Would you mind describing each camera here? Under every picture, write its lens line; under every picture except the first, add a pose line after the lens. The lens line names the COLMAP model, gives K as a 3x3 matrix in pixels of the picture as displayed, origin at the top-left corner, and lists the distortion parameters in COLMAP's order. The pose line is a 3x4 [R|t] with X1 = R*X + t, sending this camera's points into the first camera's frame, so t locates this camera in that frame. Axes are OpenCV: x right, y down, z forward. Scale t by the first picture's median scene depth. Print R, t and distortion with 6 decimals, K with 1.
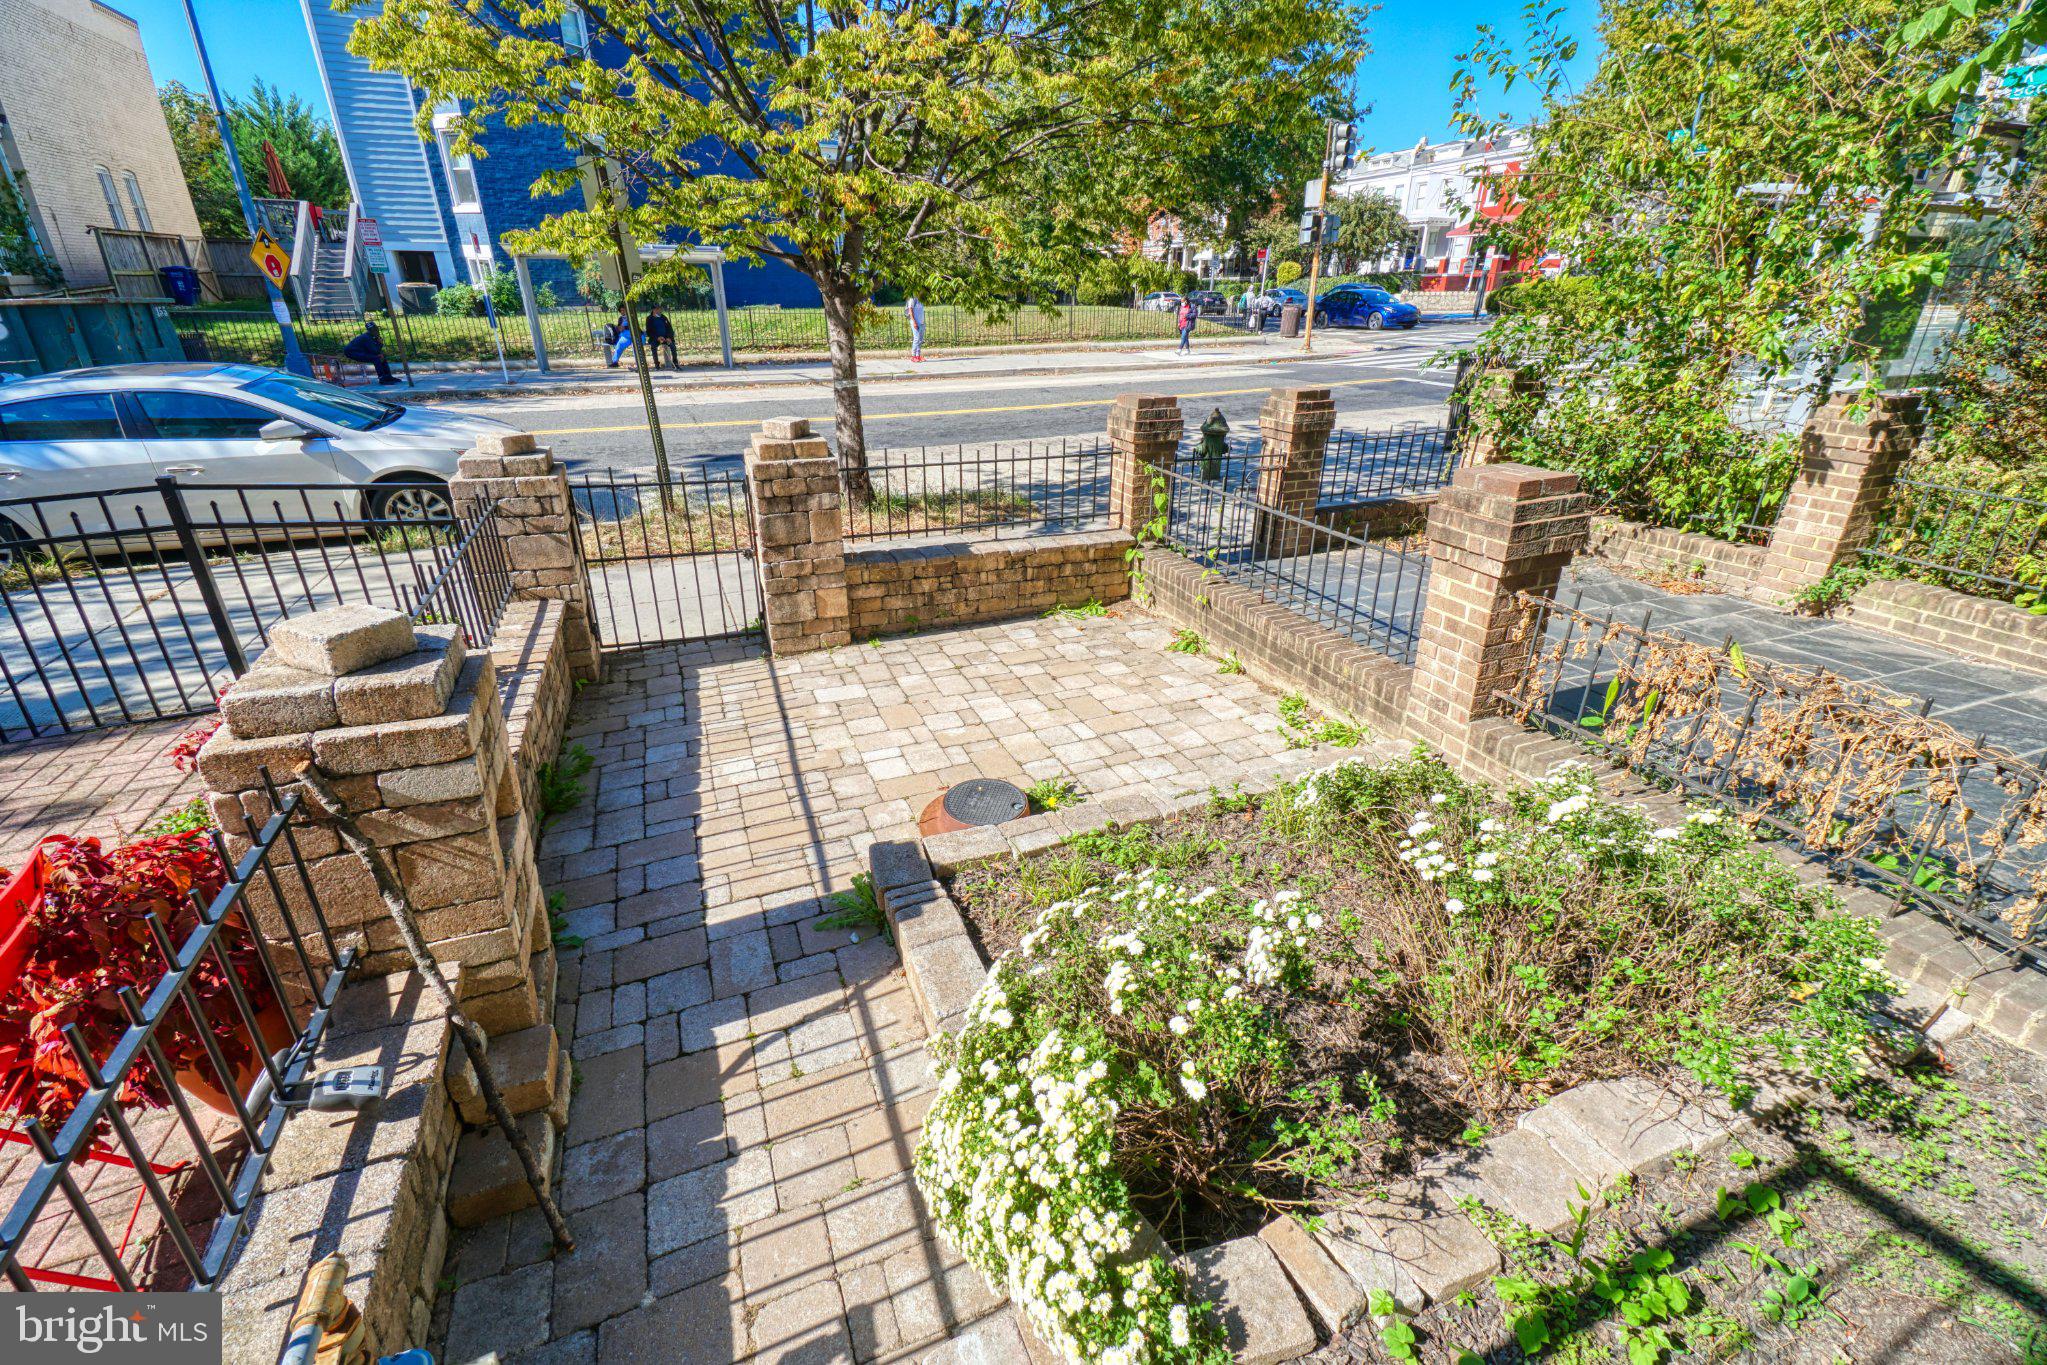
lens RADIAL K [[871.1, 0, 1021.2], [0, 871.1, 686.6], [0, 0, 1]] dist [0.039324, -0.013905]
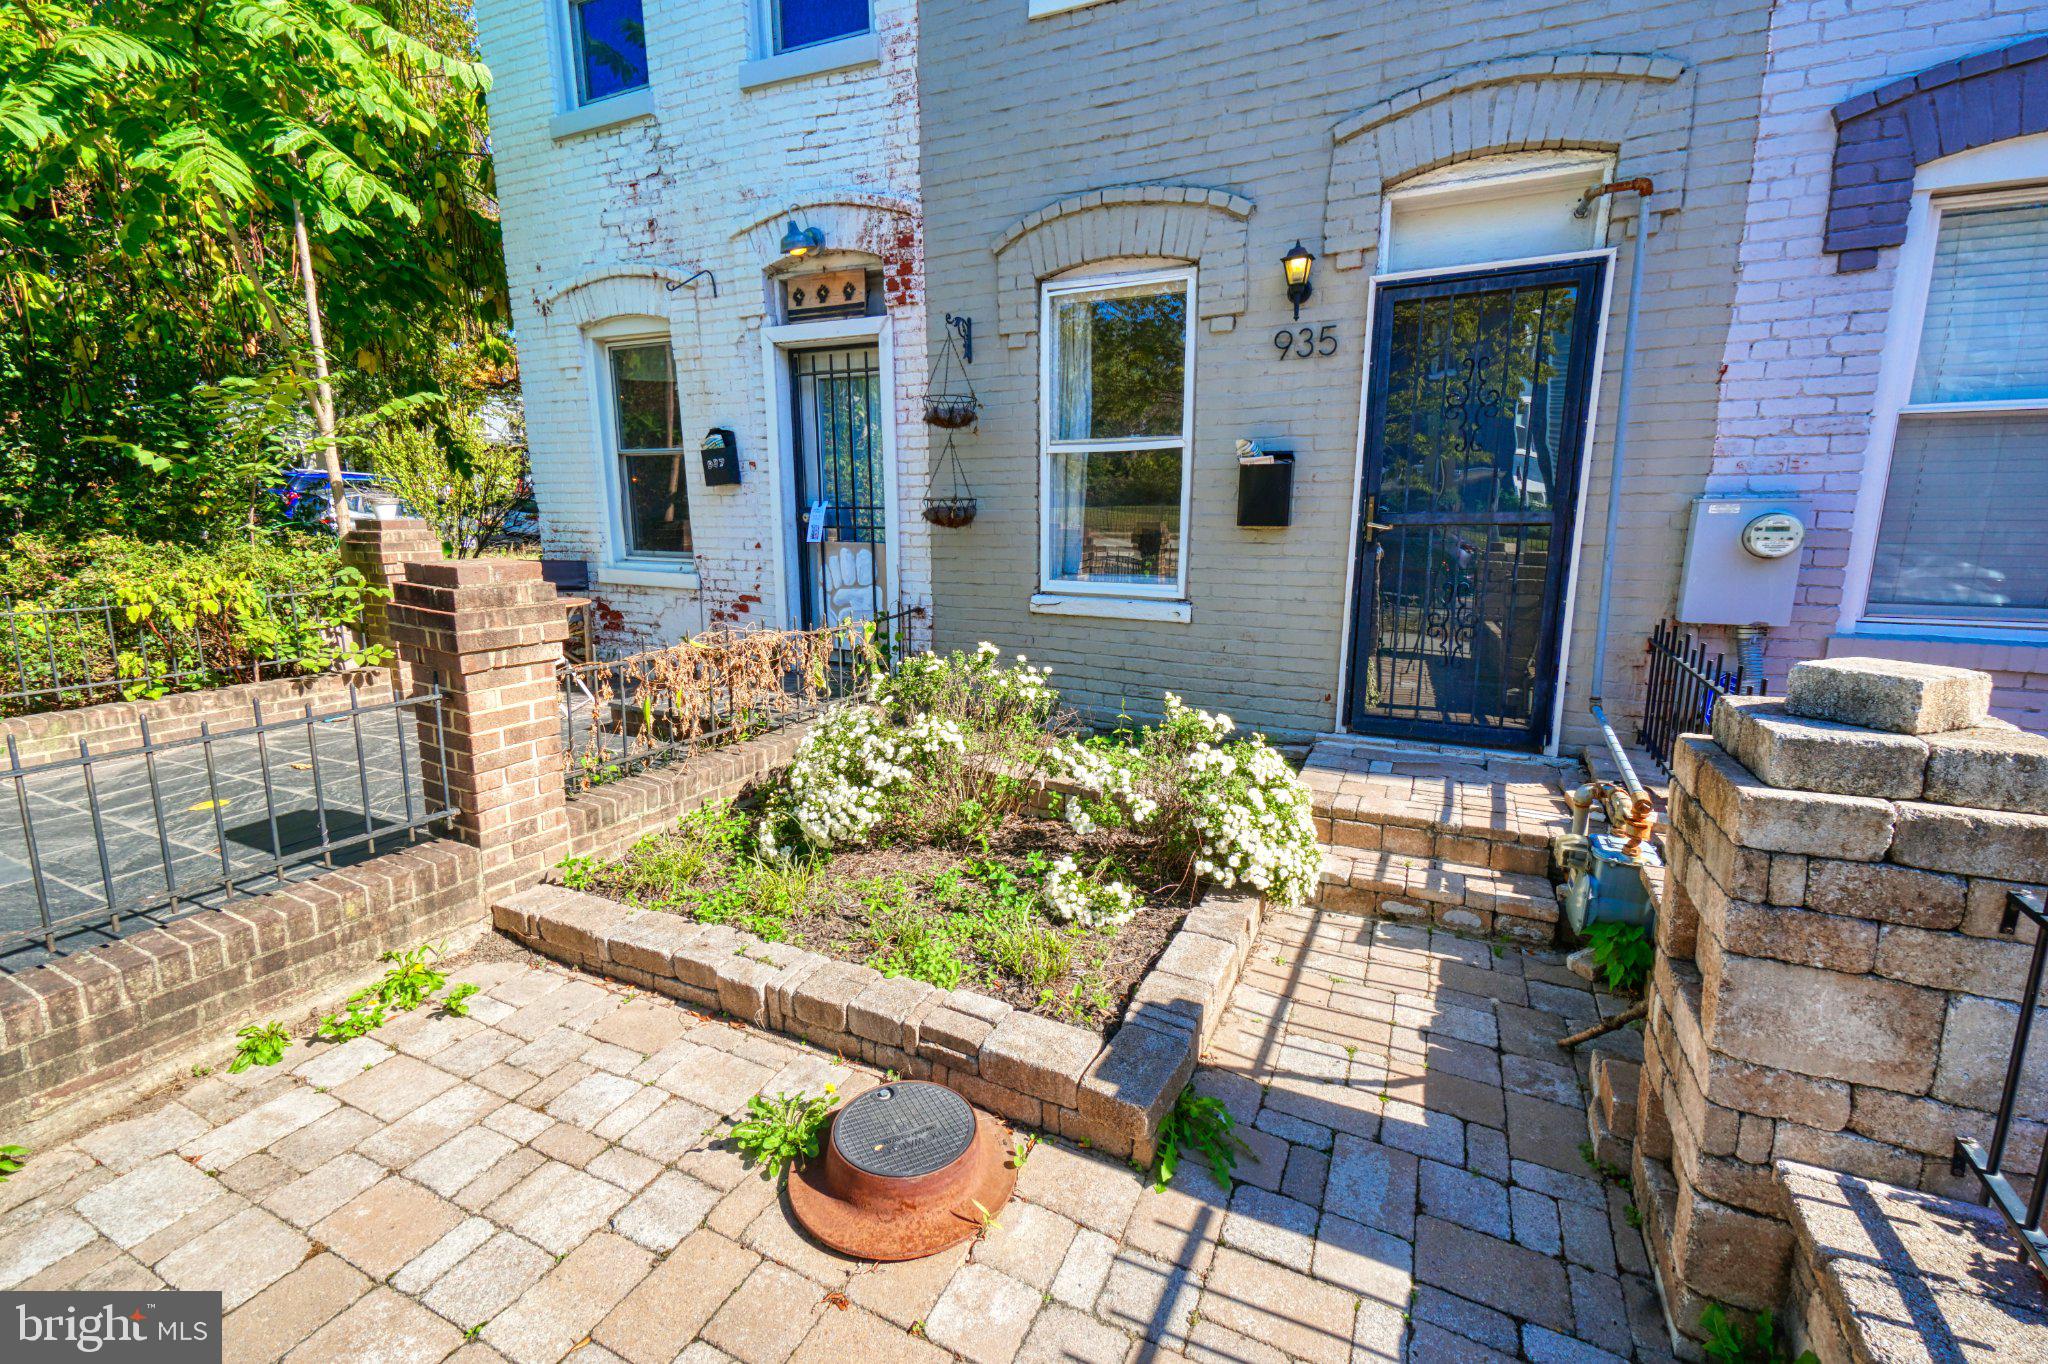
lens RADIAL K [[871.6, 0, 1013.8], [0, 871.6, 673.6], [0, 0, 1]] dist [0.039324, -0.013905]
pose [[-0.662307, -0.153393, 0.733363, -0.545881], [0.299790, 0.842790, 0.447024, -0.420784], [-0.686641, 0.515922, -0.512200, 1.248971]]
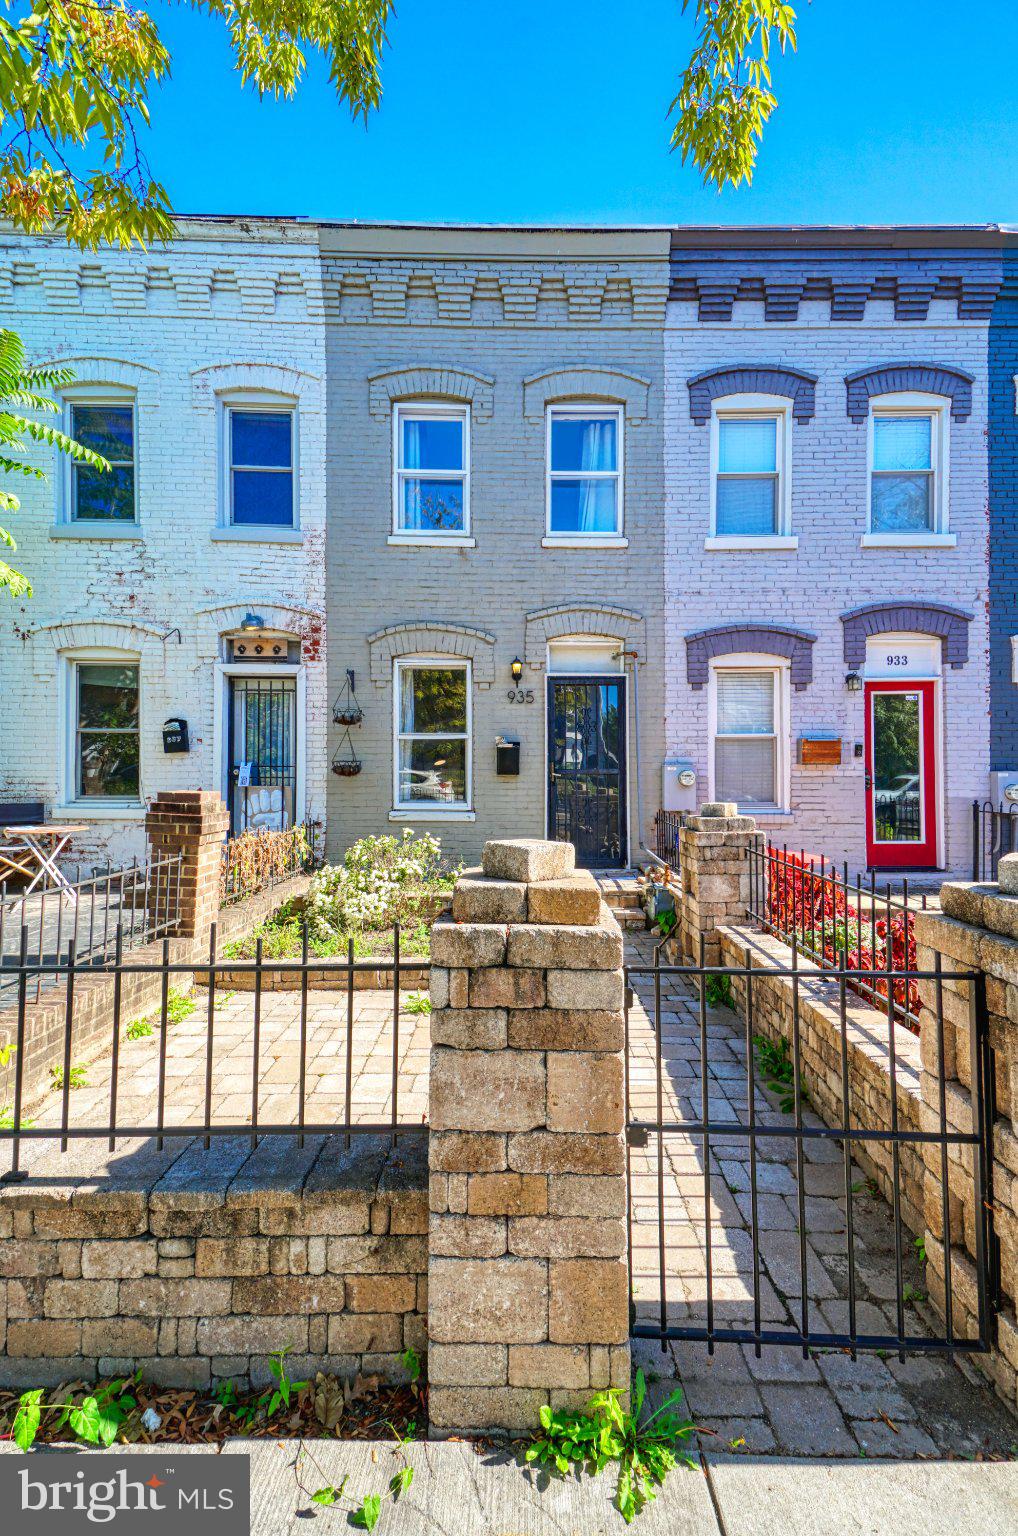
lens RADIAL K [[653.7, 0, 521.6], [0, 653.7, 758.6], [0, 0, 1]] dist [0.039324, -0.013905]
pose [[-0.929410, -0.009372, 0.368930, -0.640531], [0.138139, 0.918170, 0.371324, -0.787848], [-0.342221, 0.396076, -0.852062, 2.088172]]
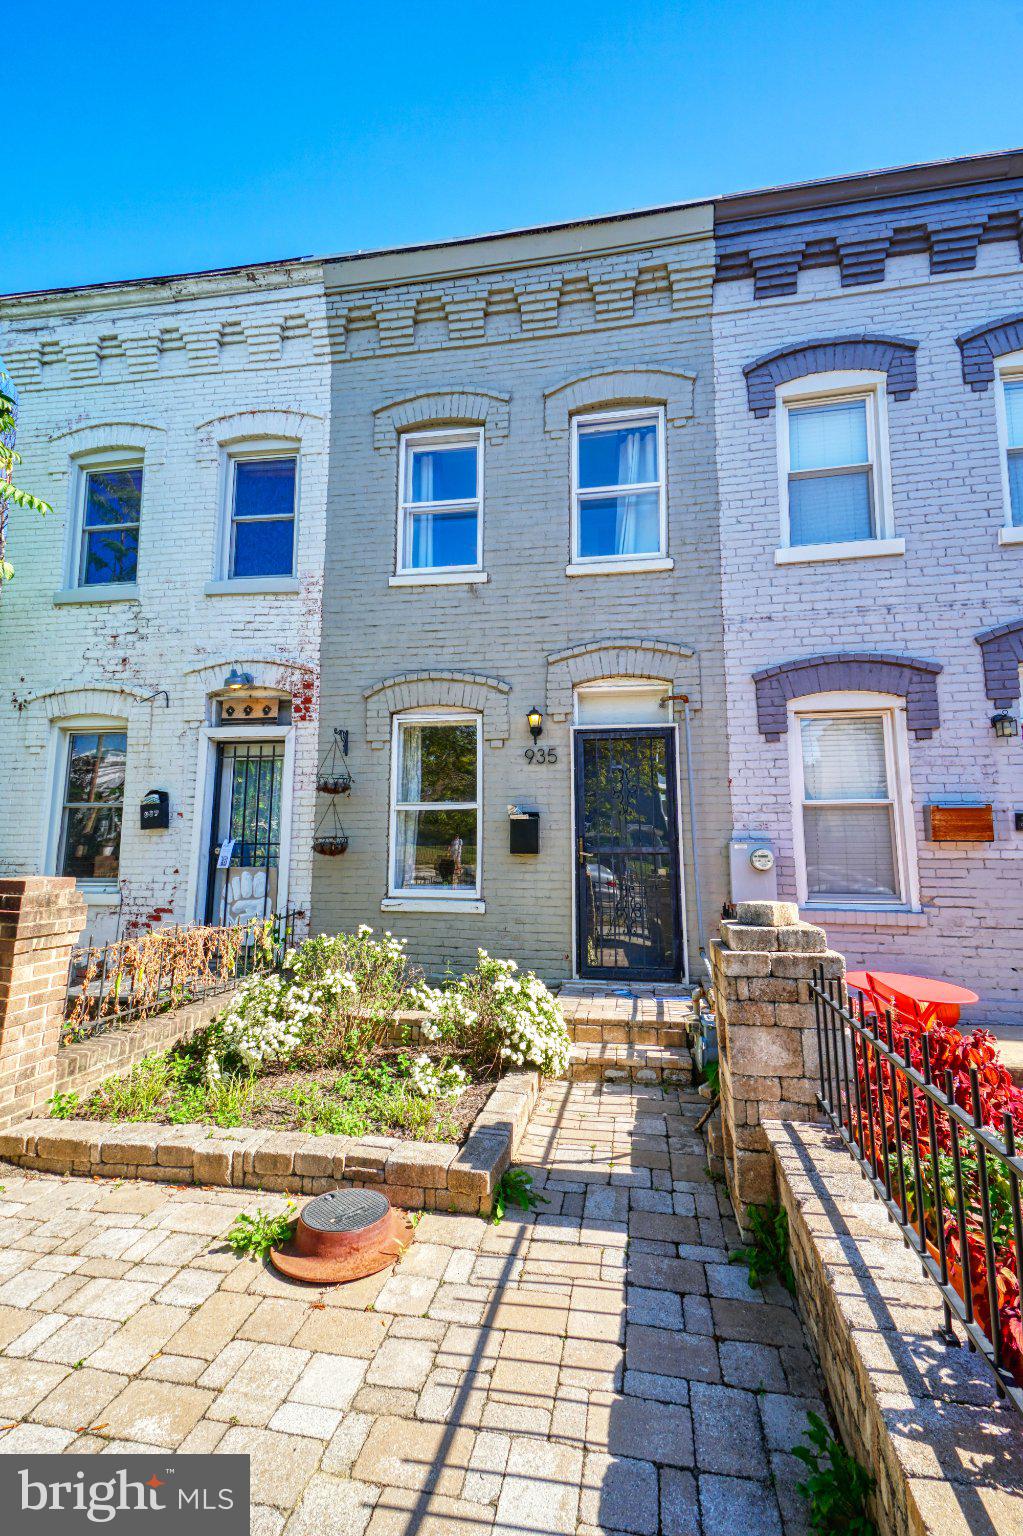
lens RADIAL K [[653.7, 0, 524.9], [0, 653.7, 759.0], [0, 0, 1]] dist [0.039324, -0.013905]
pose [[-0.849208, 0.055332, 0.525152, -0.721202], [0.204269, 0.951496, 0.230065, -0.547758], [-0.486950, 0.302645, -0.819320, 1.553261]]
